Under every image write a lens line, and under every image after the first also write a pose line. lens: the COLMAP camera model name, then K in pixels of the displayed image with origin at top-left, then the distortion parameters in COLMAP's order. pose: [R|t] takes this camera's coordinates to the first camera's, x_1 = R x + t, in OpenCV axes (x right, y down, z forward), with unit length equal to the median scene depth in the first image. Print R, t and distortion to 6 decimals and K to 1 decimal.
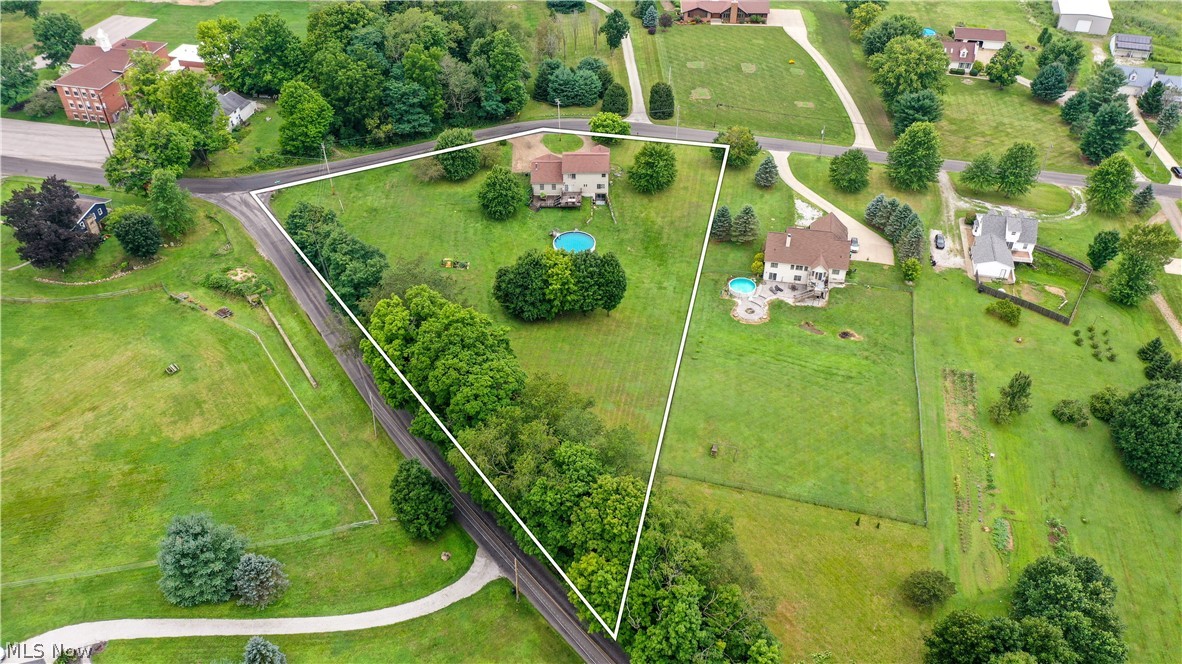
lens RADIAL K [[941.6, 0, 591.0], [0, 941.6, 332.0], [0, 0, 1]] dist [0.013947, 0.002131]
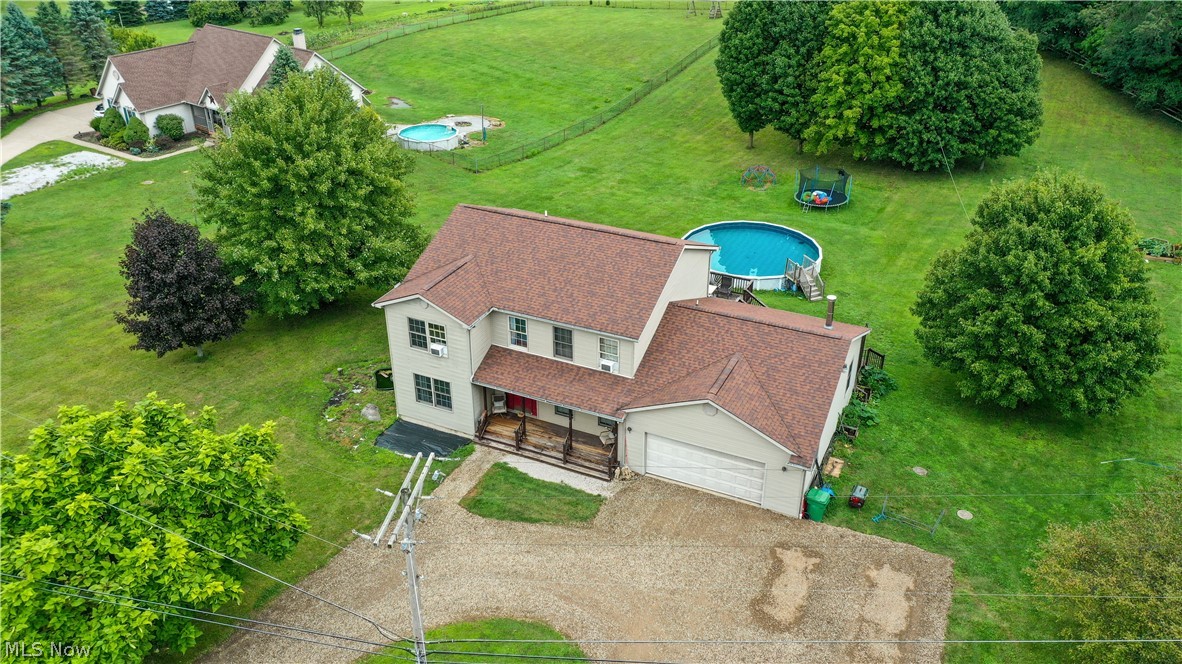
lens RADIAL K [[934.2, 0, 591.0], [0, 934.2, 332.0], [0, 0, 1]] dist [0.019162, -0.000333]
pose [[-0.904885, -0.208005, 0.371372, -0.082351], [0.271178, 0.390784, 0.879631, -0.337931], [-0.328093, 0.896673, -0.297208, 1.056640]]
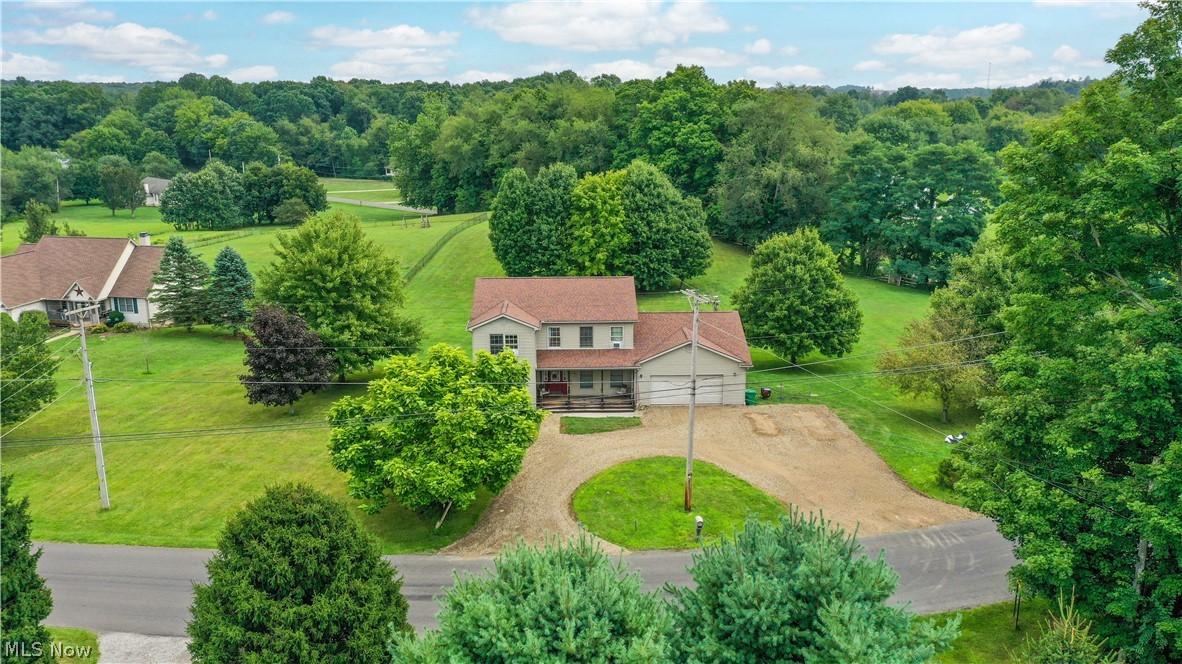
lens RADIAL K [[941.6, 0, 591.0], [0, 941.6, 332.0], [0, 0, 1]] dist [0.013947, 0.002131]
pose [[-0.999630, 0.004542, -0.026836, -0.008358], [-0.018871, 0.594818, 0.803639, -0.414930], [0.019613, 0.803847, -0.594512, 1.175387]]
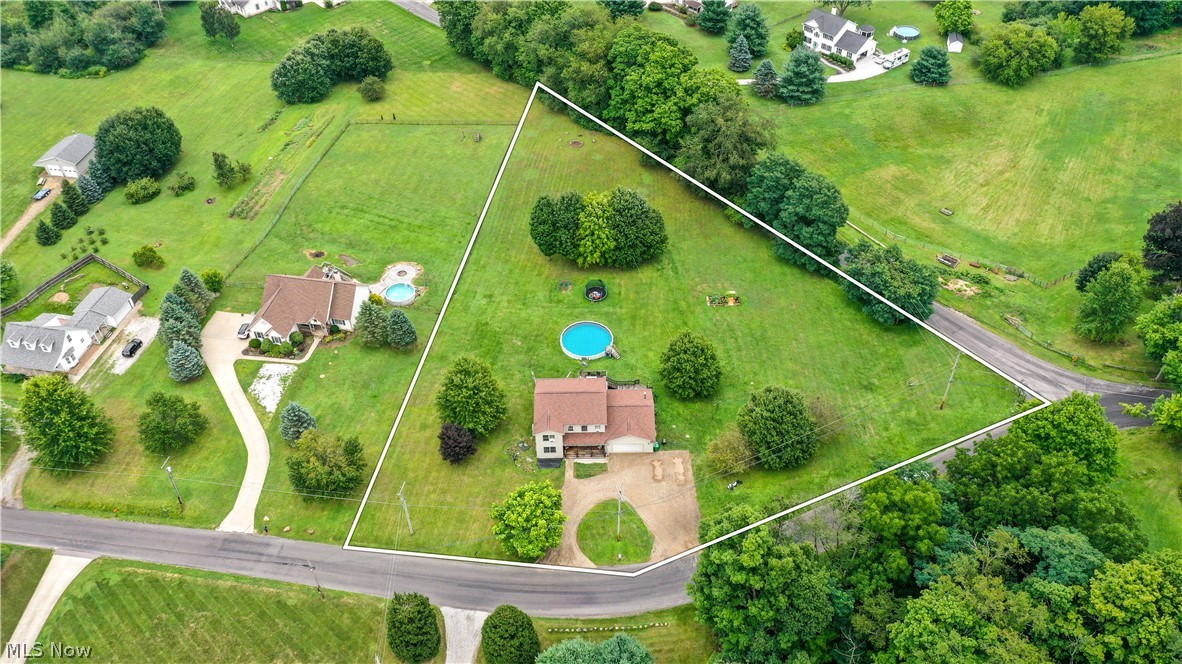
lens RADIAL K [[934.2, 0, 591.0], [0, 934.2, 332.0], [0, 0, 1]] dist [0.019162, -0.000333]
pose [[-0.999898, 0.014194, 0.001861, -0.021147], [0.003711, 0.131414, 0.991321, -0.830241], [0.013827, 0.991226, -0.131453, 1.028138]]
